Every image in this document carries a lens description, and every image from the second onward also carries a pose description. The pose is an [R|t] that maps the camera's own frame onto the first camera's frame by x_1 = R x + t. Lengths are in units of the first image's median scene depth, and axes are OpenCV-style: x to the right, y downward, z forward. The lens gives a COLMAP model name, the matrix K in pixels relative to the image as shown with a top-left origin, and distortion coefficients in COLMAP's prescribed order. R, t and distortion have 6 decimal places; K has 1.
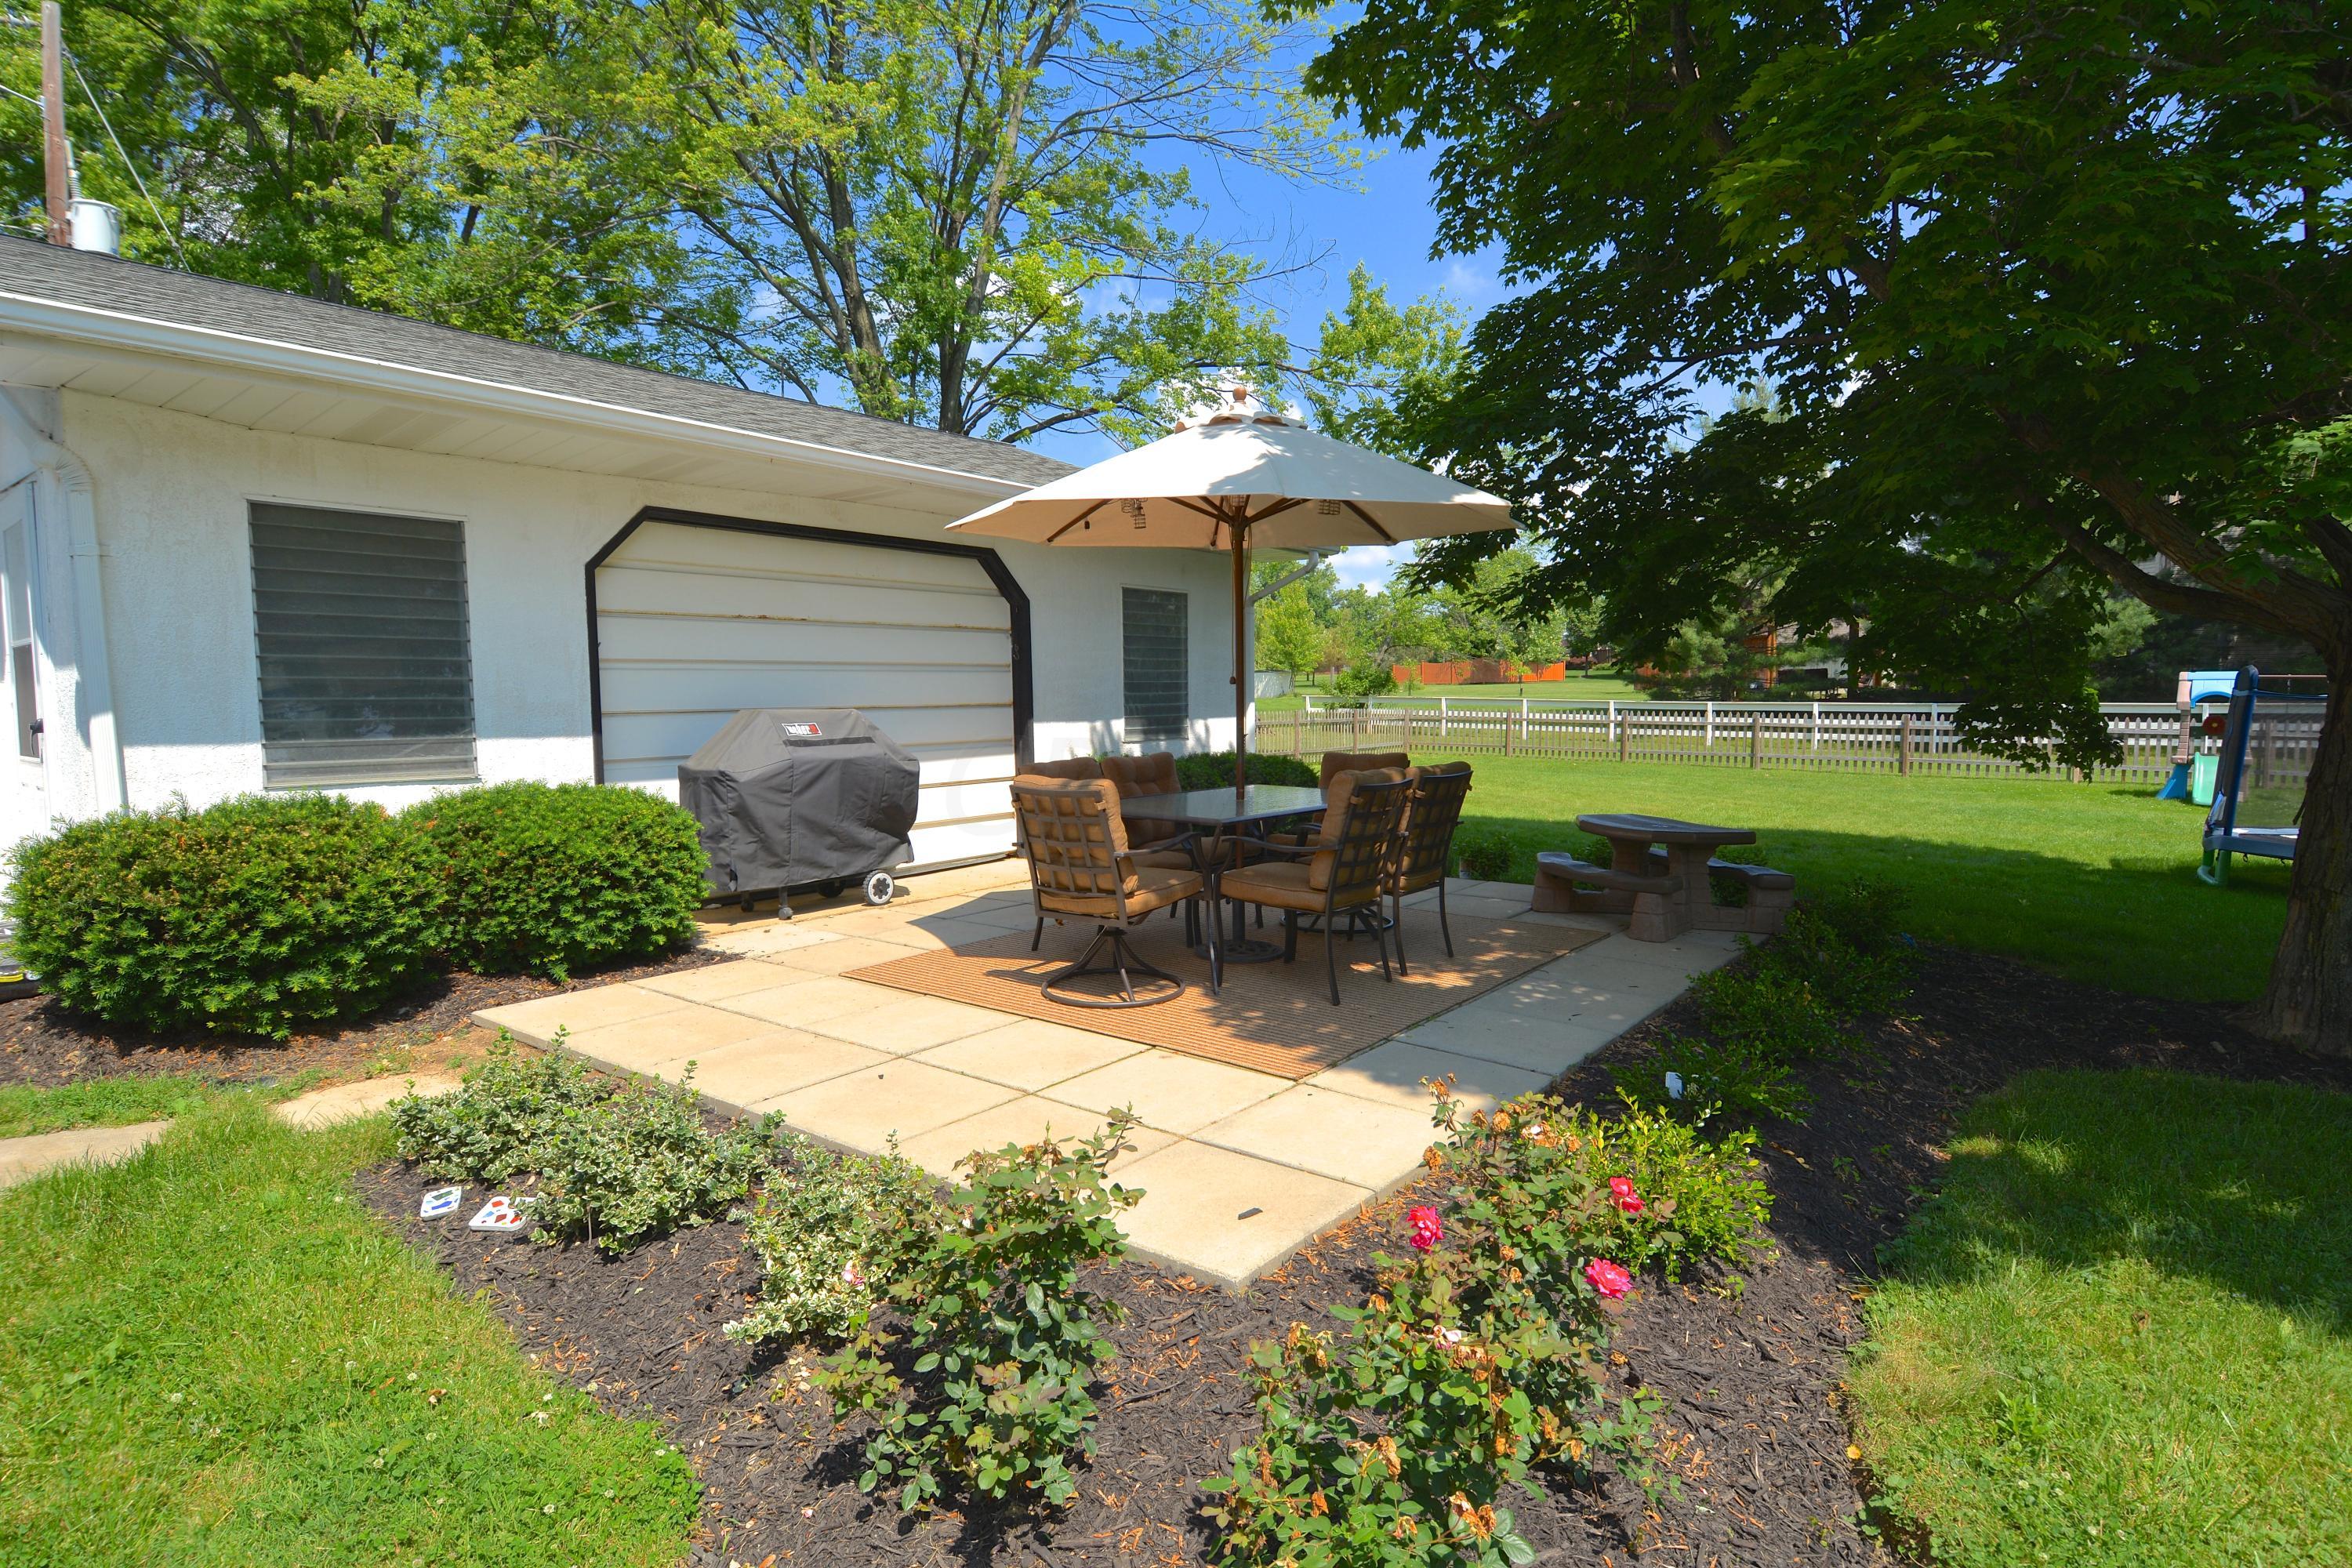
lens RADIAL K [[1208.6, 0, 1176.0], [0, 1208.6, 784.0], [0, 0, 1]] dist [0.047848, -0.053334]
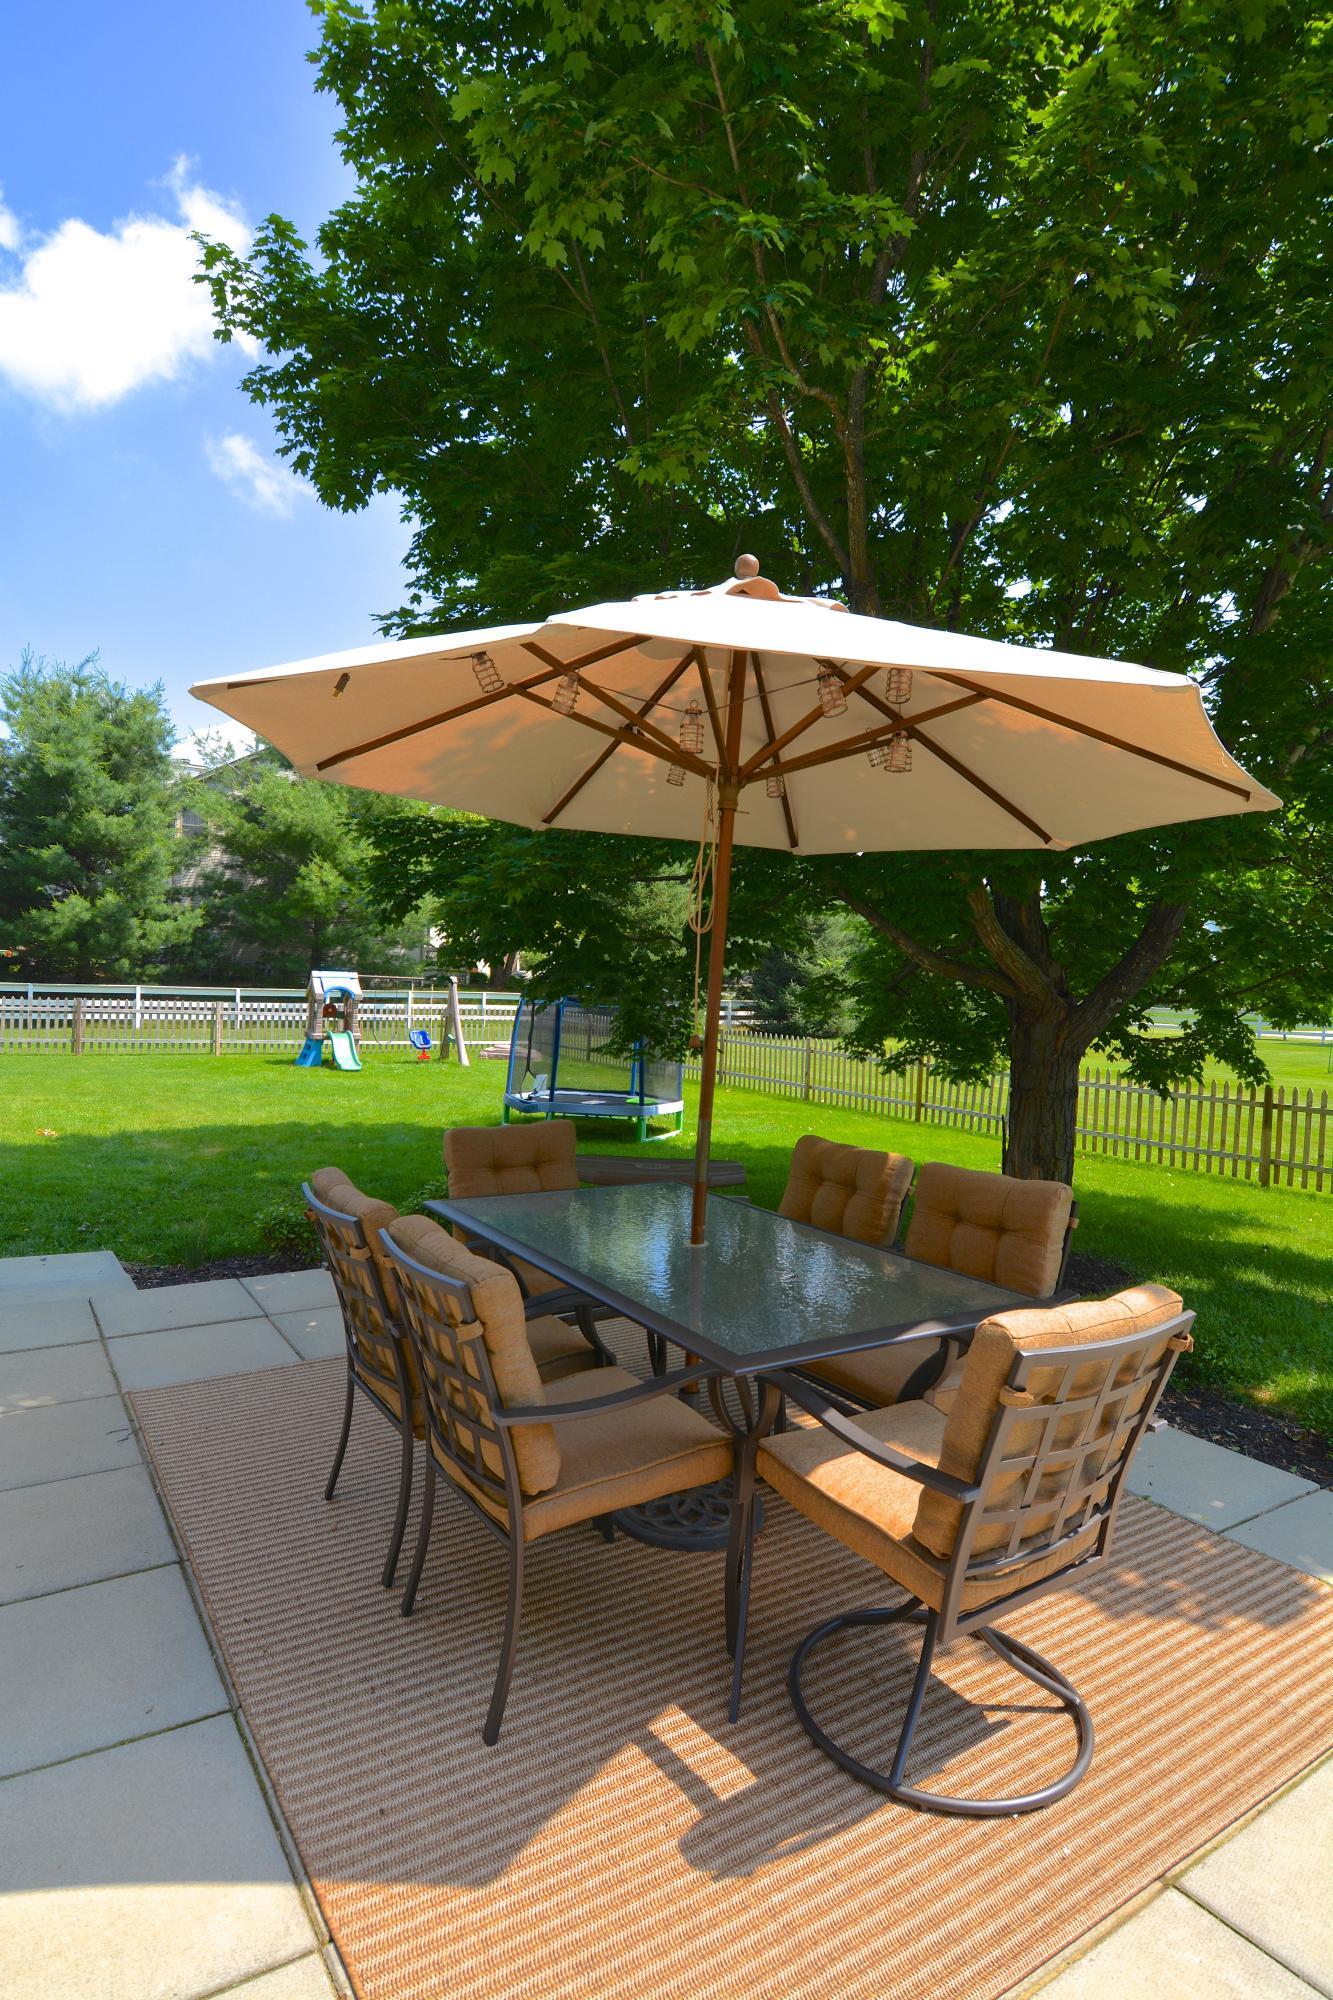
lens RADIAL K [[1027.7, 0, 666.5], [0, 1027.7, 1000.0], [0, 0, 1]] dist [0.047848, -0.053334]
pose [[0.324001, 0.004250, 0.946047, -0.240647], [0.041514, 0.998963, -0.018705, -0.035301], [-0.945145, 0.045335, 0.323489, 0.562348]]
